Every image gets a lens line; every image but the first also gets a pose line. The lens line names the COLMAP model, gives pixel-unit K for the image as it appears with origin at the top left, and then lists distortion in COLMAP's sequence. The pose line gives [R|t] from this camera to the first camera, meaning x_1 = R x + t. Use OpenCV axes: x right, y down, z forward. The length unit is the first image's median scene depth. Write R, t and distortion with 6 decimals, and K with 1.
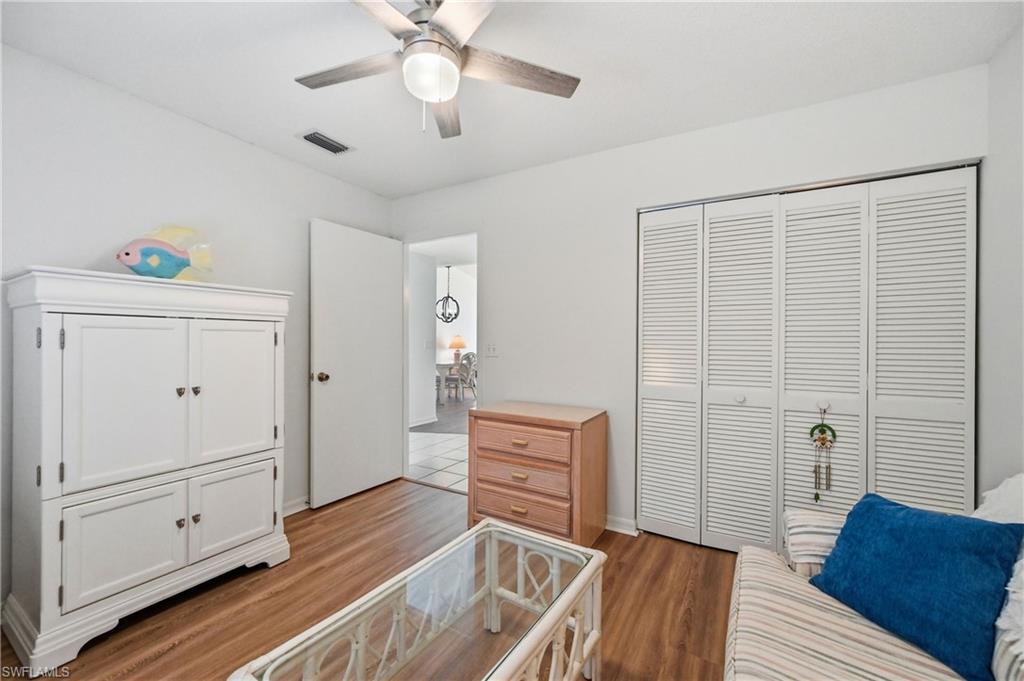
lens RADIAL K [[412.8, 0, 512.0], [0, 412.8, 340.5], [0, 0, 1]] dist [0.000271, 0.000008]
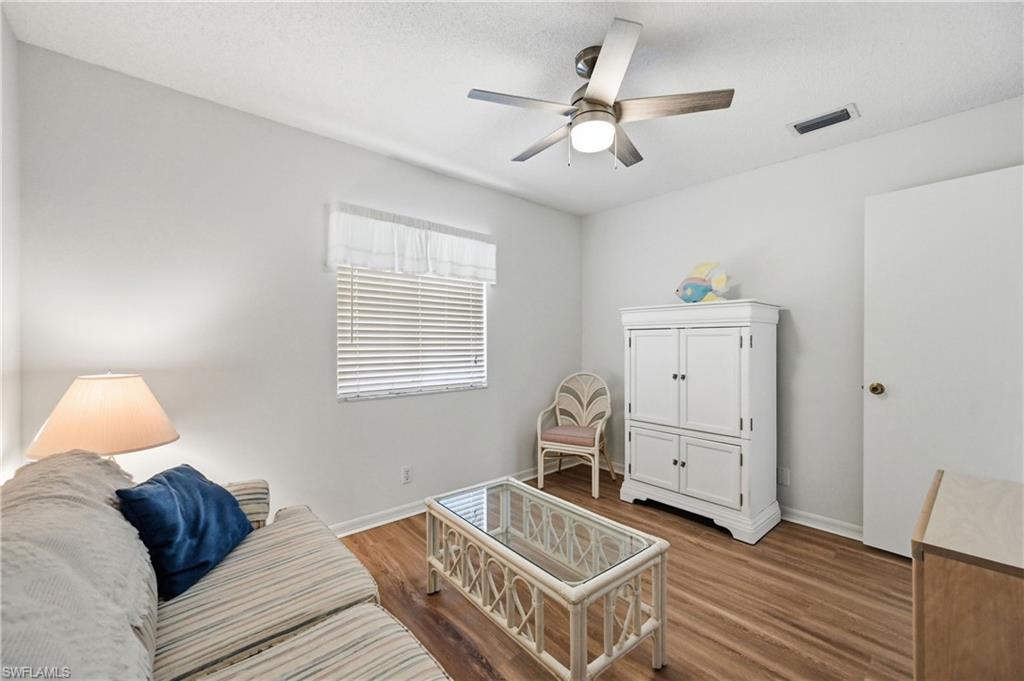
lens RADIAL K [[412.8, 0, 512.0], [0, 412.8, 340.5], [0, 0, 1]] dist [0.000271, 0.000008]
pose [[-0.323613, -0.007761, -0.946158, 0.766236], [-0.002554, 0.999970, -0.007328, 0.002369], [0.946186, 0.000045, -0.323623, 0.831380]]
